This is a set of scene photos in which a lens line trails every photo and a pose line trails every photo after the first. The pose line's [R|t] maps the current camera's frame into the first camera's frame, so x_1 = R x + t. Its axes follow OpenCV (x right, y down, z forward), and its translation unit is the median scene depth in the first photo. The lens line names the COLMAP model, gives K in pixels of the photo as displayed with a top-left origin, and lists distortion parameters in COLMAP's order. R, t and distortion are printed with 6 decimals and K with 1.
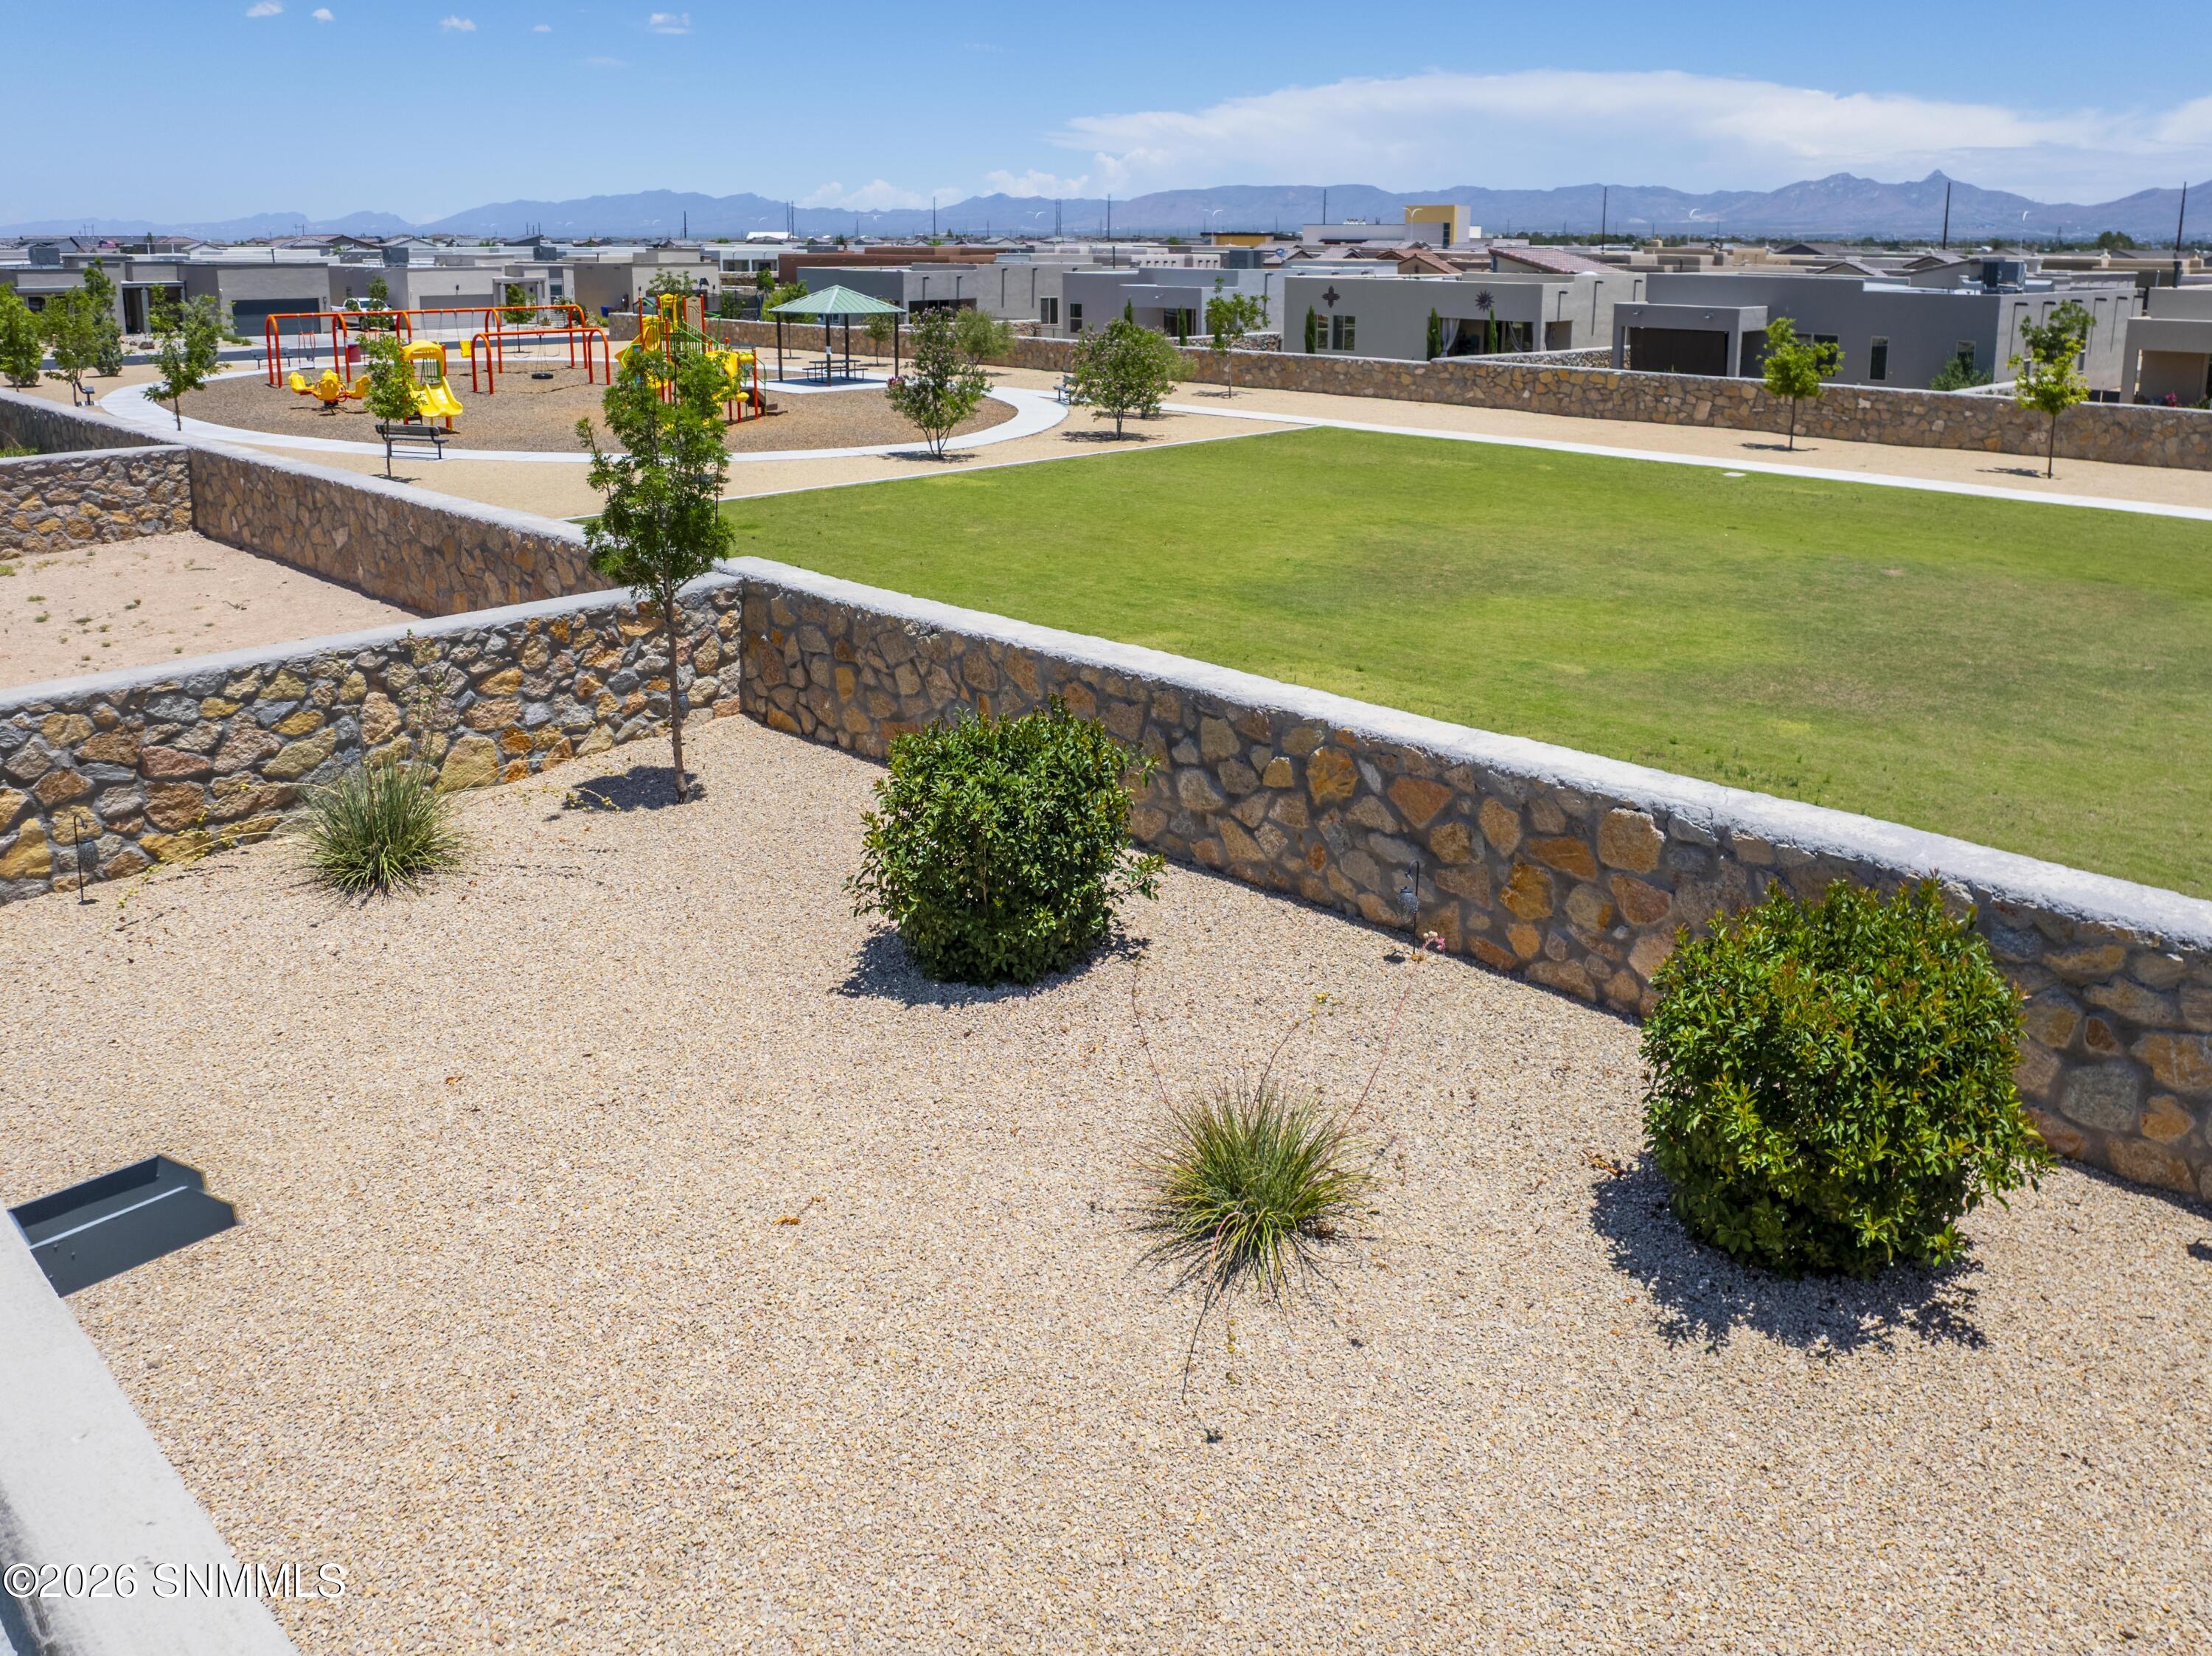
lens RADIAL K [[1659.9, 0, 1135.6], [0, 1659.9, 530.9], [0, 0, 1]] dist [-0.058897, 0.047042]
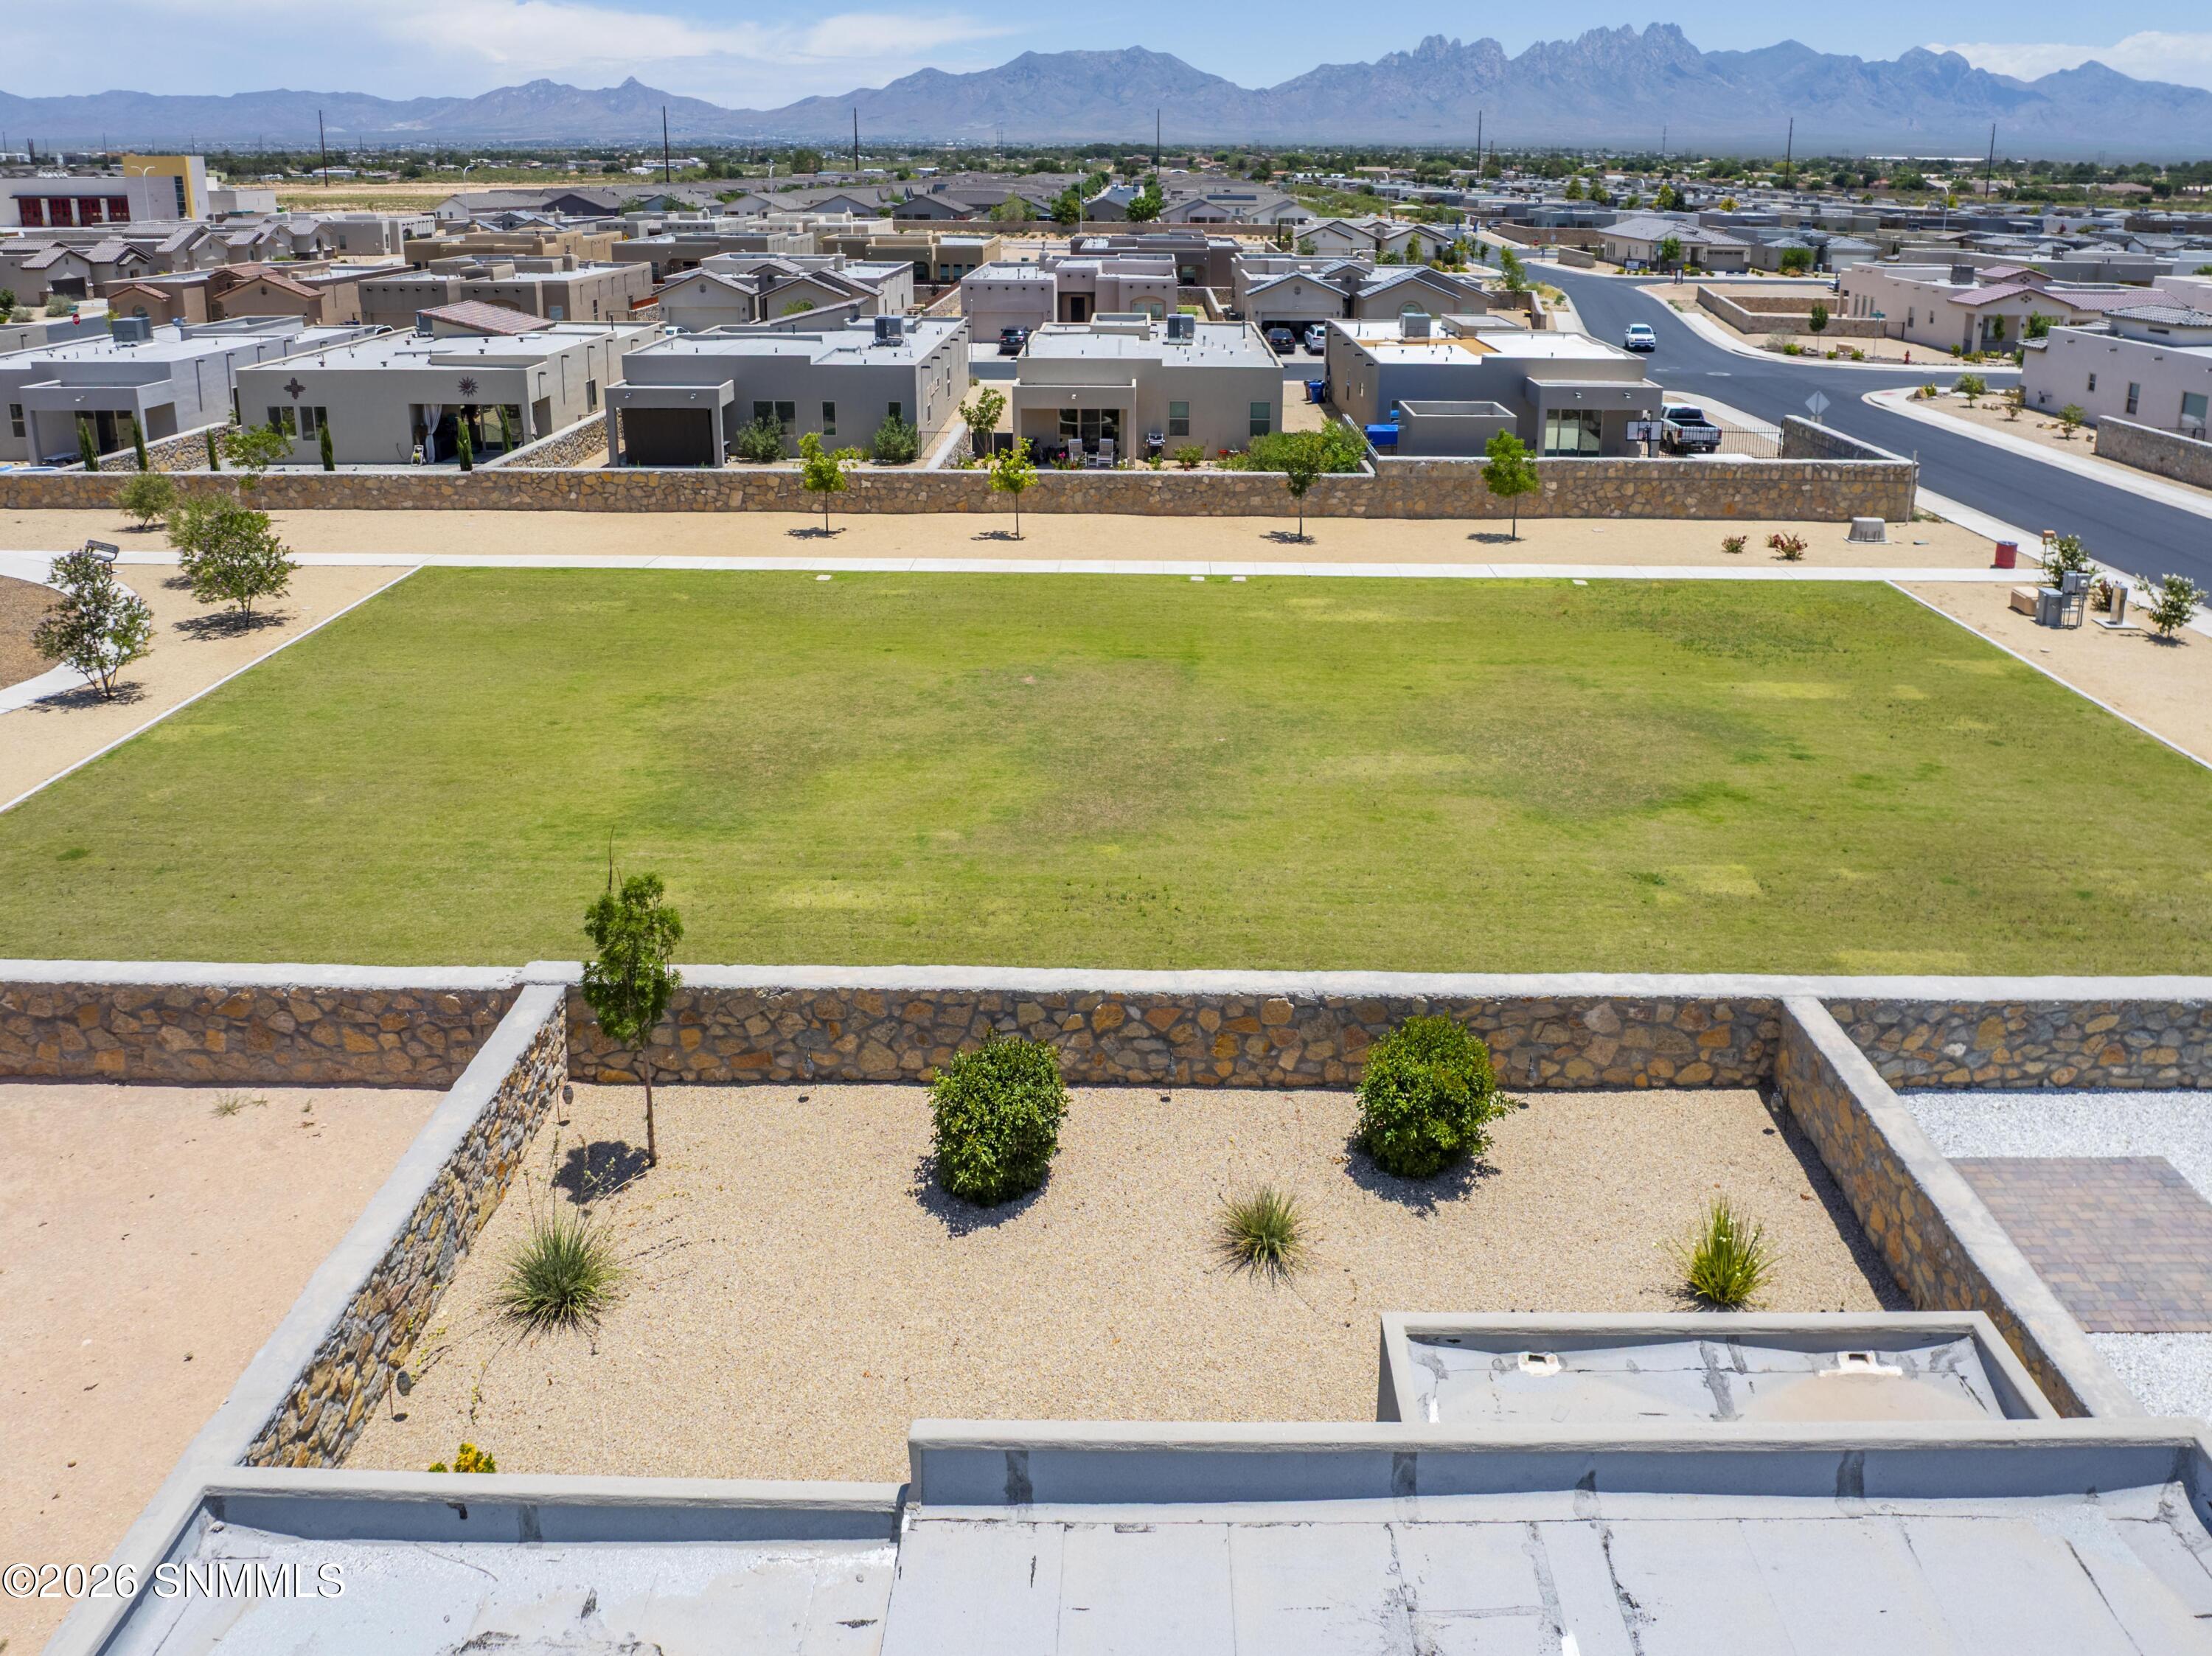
lens RADIAL K [[1659.9, 0, 1135.6], [0, 1659.9, 530.9], [0, 0, 1]] dist [-0.058897, 0.047042]
pose [[0.742256, -0.154599, 0.652039, -0.591546], [0.118874, 0.987969, 0.098927, -0.344079], [-0.659488, 0.004081, 0.751704, -0.258200]]
